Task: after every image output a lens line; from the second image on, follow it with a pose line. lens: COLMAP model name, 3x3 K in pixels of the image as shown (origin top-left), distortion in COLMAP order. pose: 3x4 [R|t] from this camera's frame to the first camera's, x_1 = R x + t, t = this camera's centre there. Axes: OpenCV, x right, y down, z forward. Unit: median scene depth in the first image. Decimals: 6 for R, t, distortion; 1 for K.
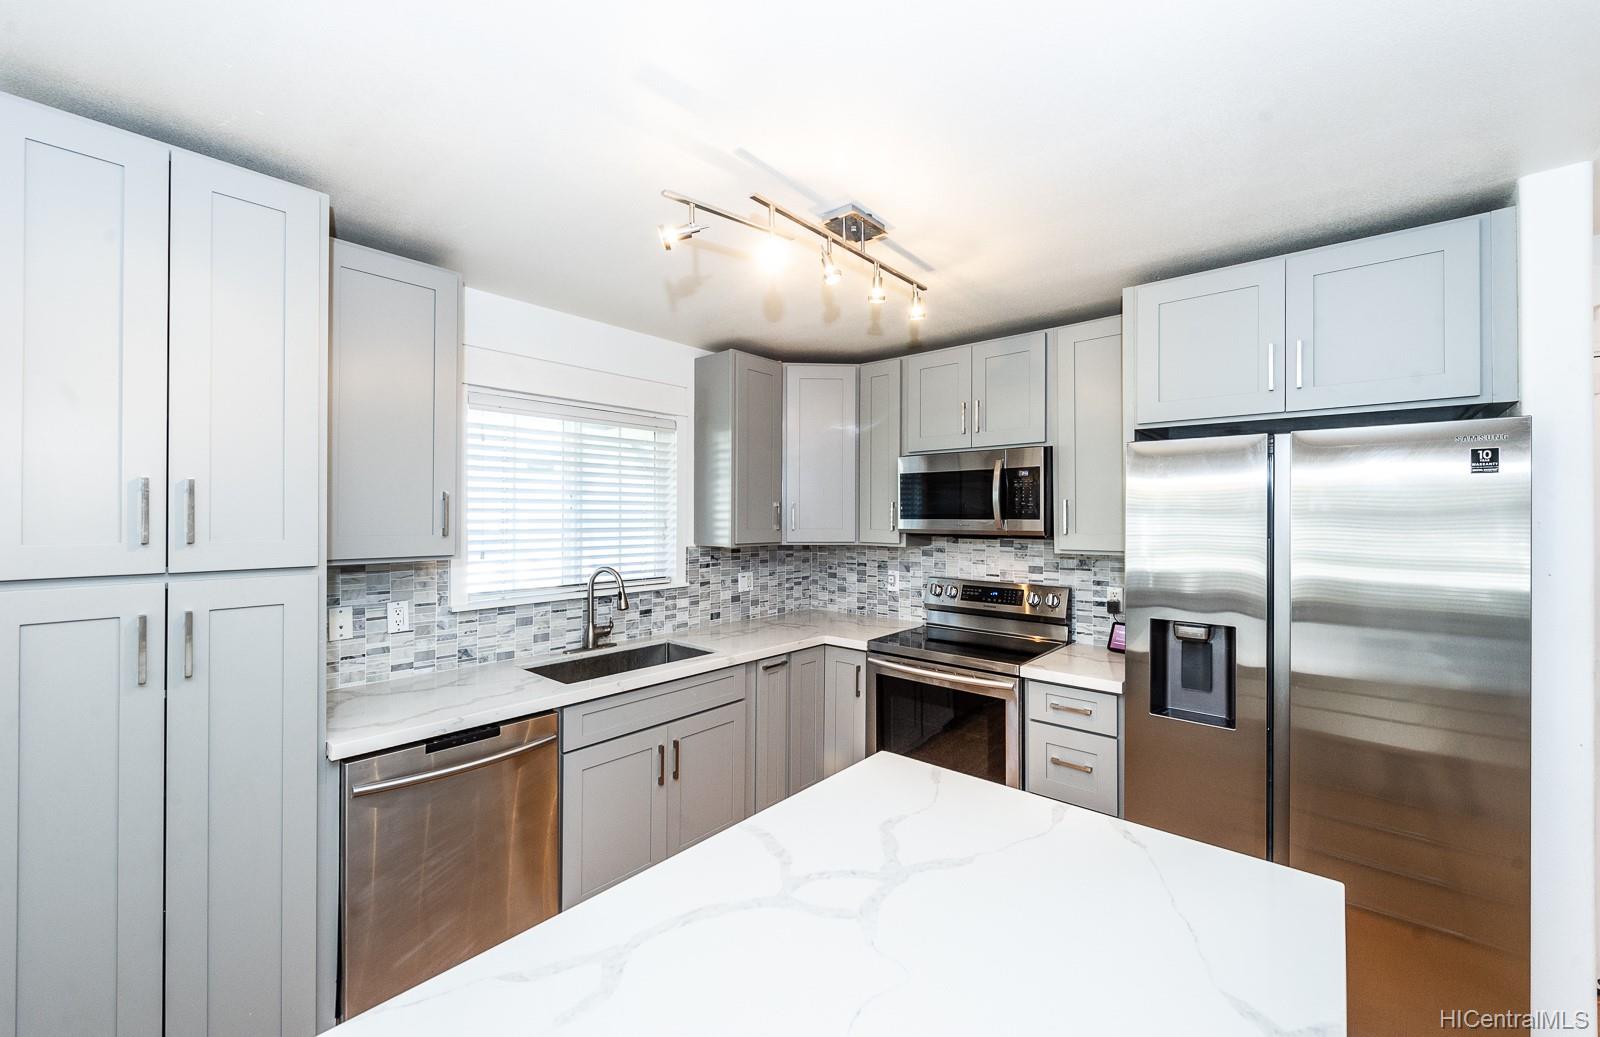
lens RADIAL K [[626.6, 0, 807.4], [0, 626.6, 516.0], [0, 0, 1]] dist [0.002734, -0.000250]
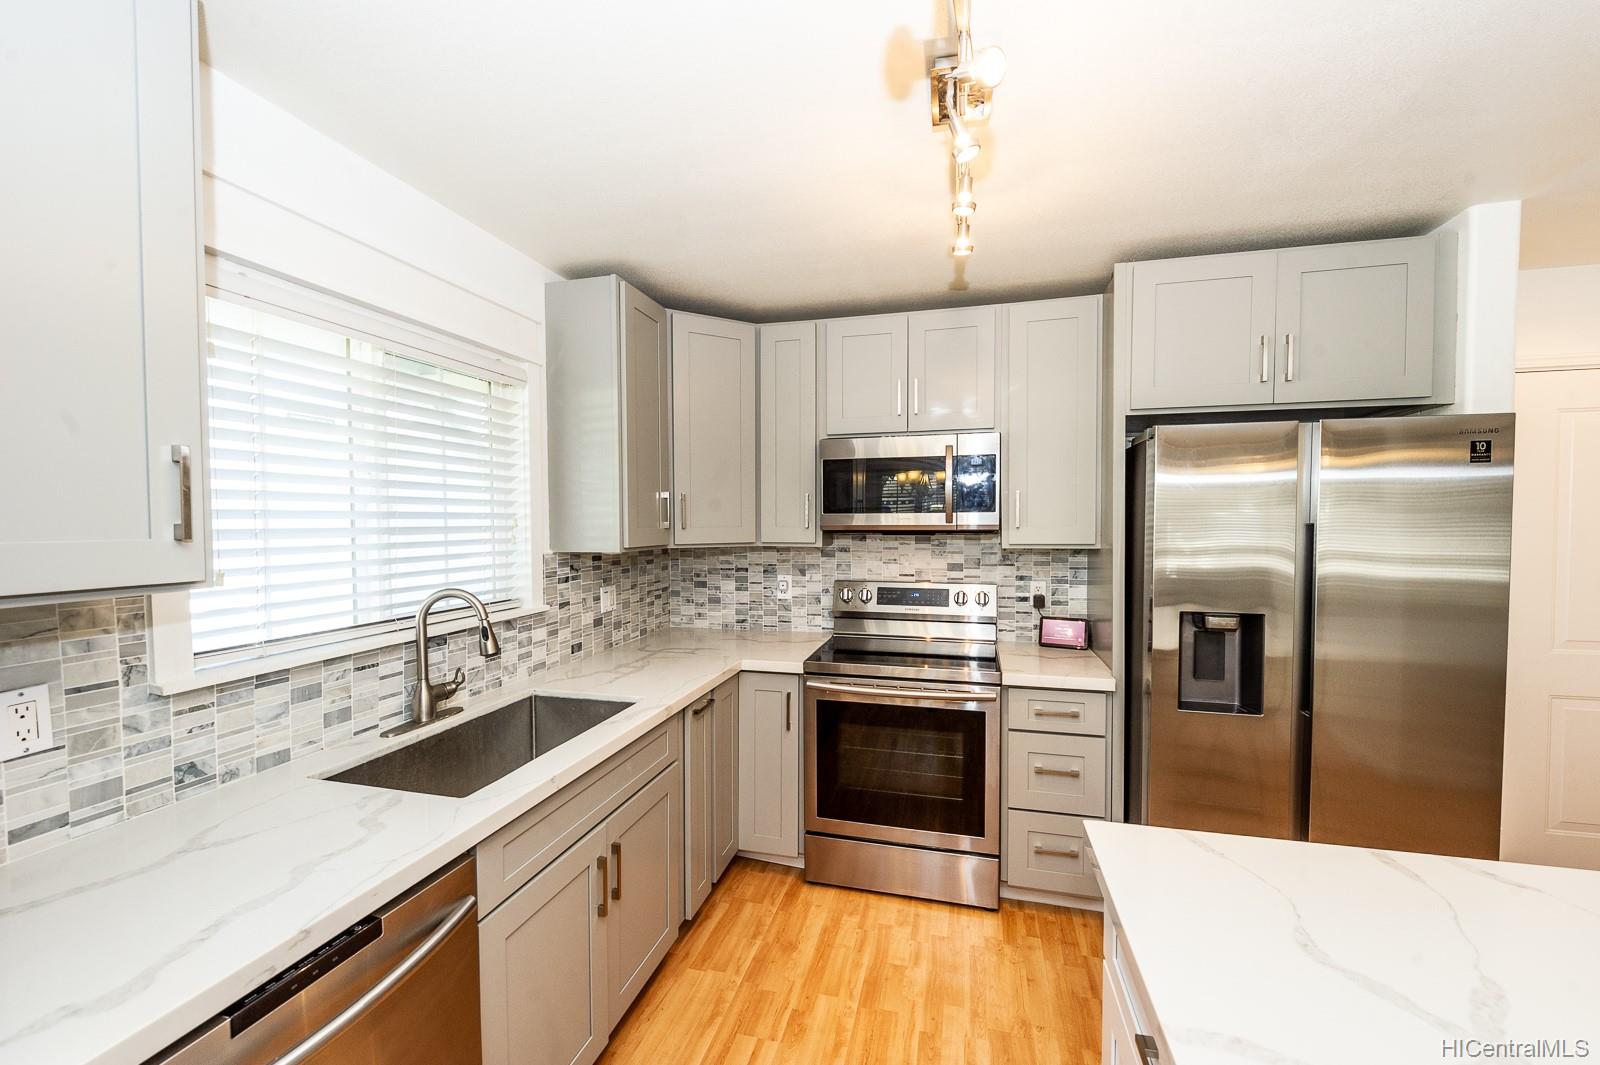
lens RADIAL K [[627.1, 0, 805.8], [0, 627.1, 543.9], [0, 0, 1]] dist [-0.003858, -0.000608]
pose [[0.898303, -0.022686, 0.438791, -0.267187], [0.006043, 0.999210, 0.039290, 0.013808], [-0.439335, -0.032643, 0.897730, 0.278222]]
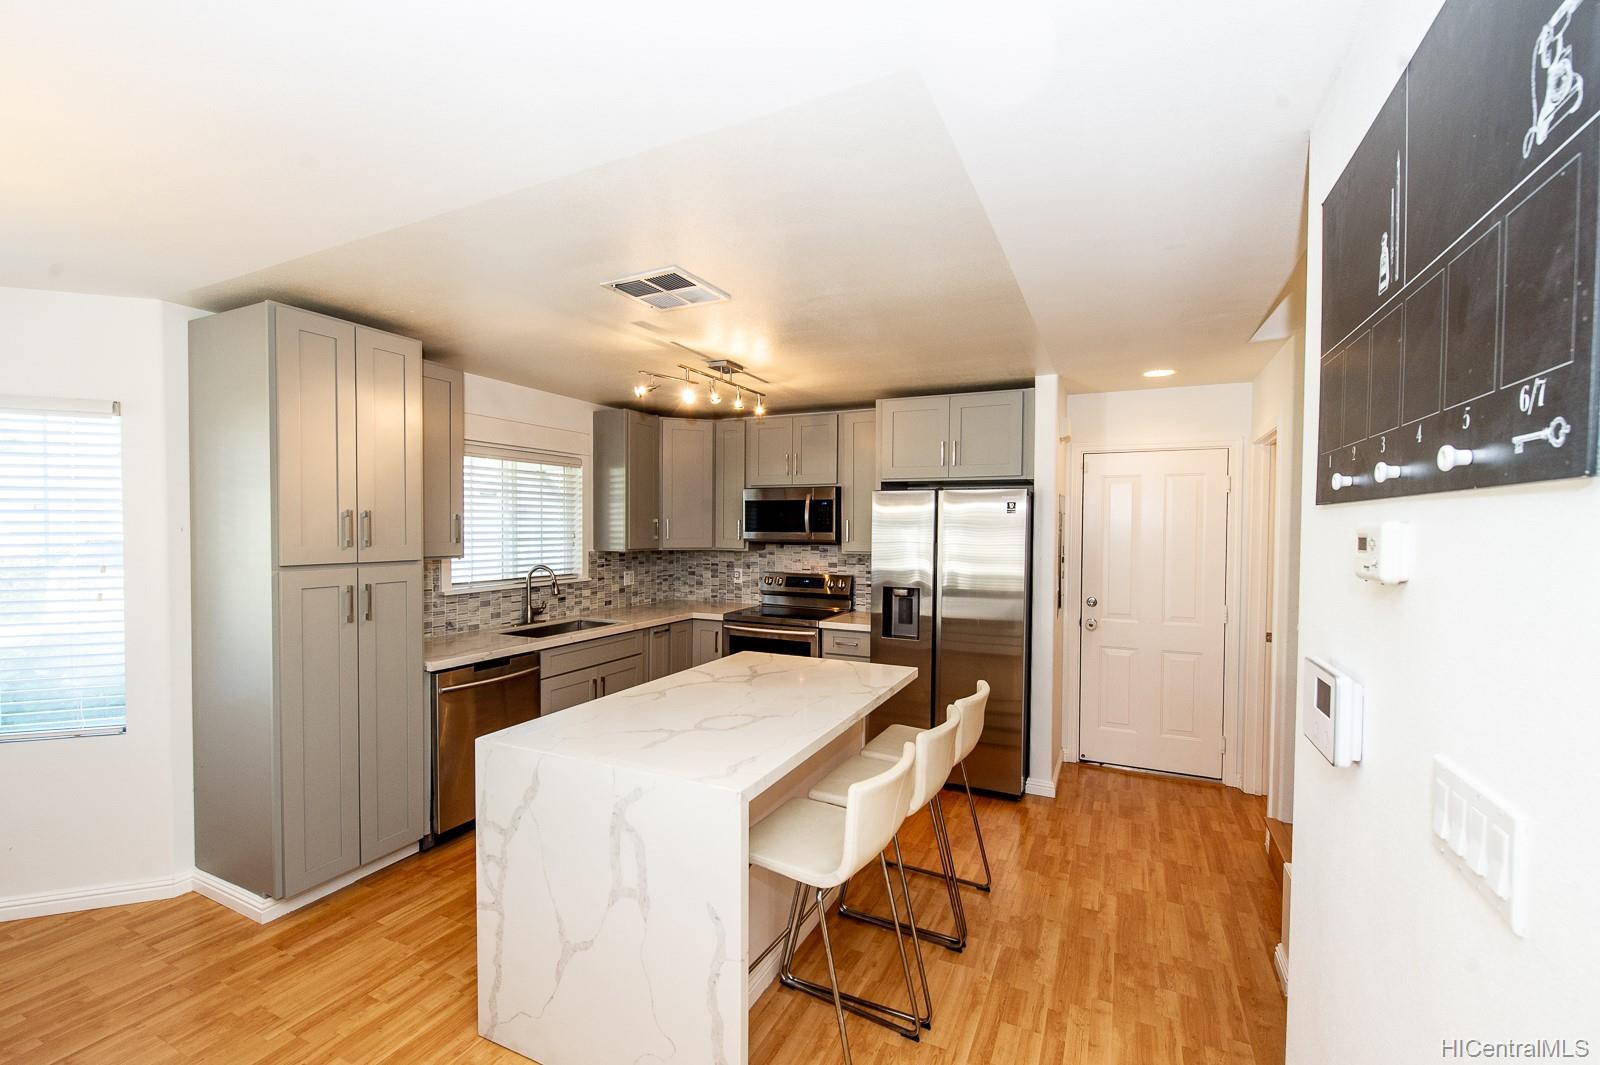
lens RADIAL K [[669.9, 0, 809.8], [0, 669.9, 538.2], [0, 0, 1]] dist [0.009932, -0.000131]
pose [[0.962961, -0.000680, 0.269641, -0.140511], [-0.004540, 0.999814, 0.018736, -0.011019], [-0.269603, -0.019267, 0.962779, -0.602475]]
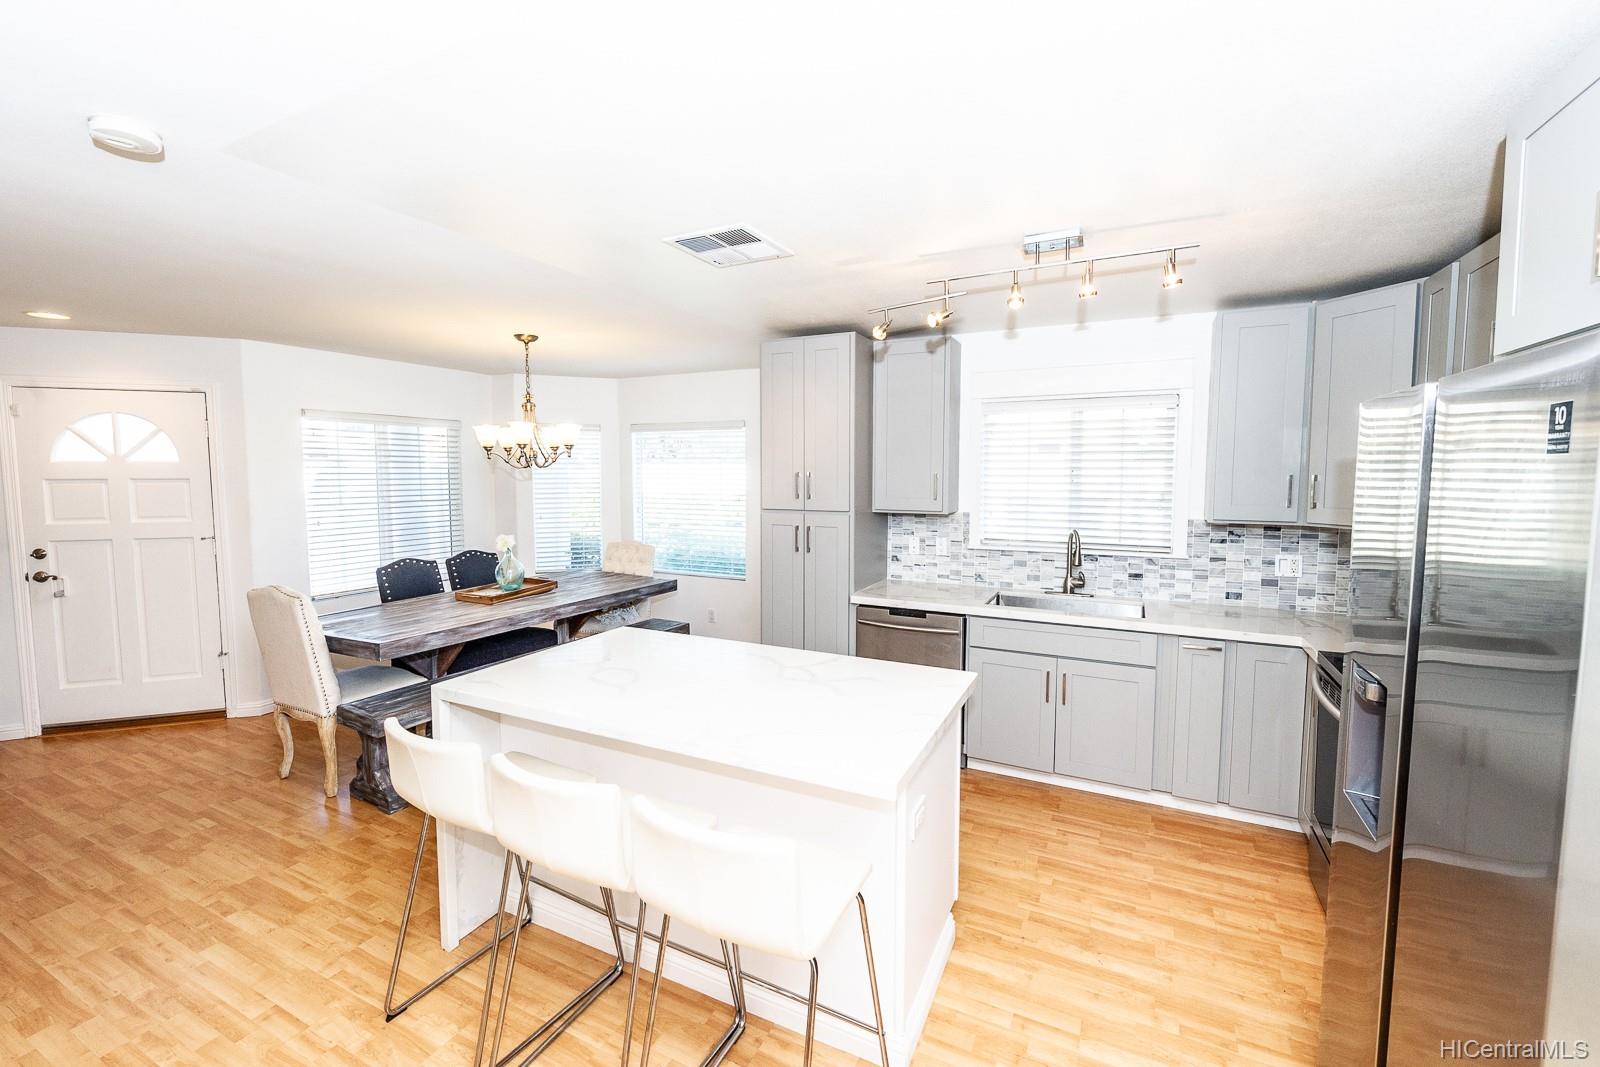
lens RADIAL K [[672.2, 0, 804.7], [0, 672.2, 518.5], [0, 0, 1]] dist [0.009678, 0.001561]
pose [[0.243070, 0.061184, -0.968077, 0.791006], [-0.001417, 0.998030, 0.062721, -0.021334], [0.970008, -0.013874, 0.242678, 0.163444]]
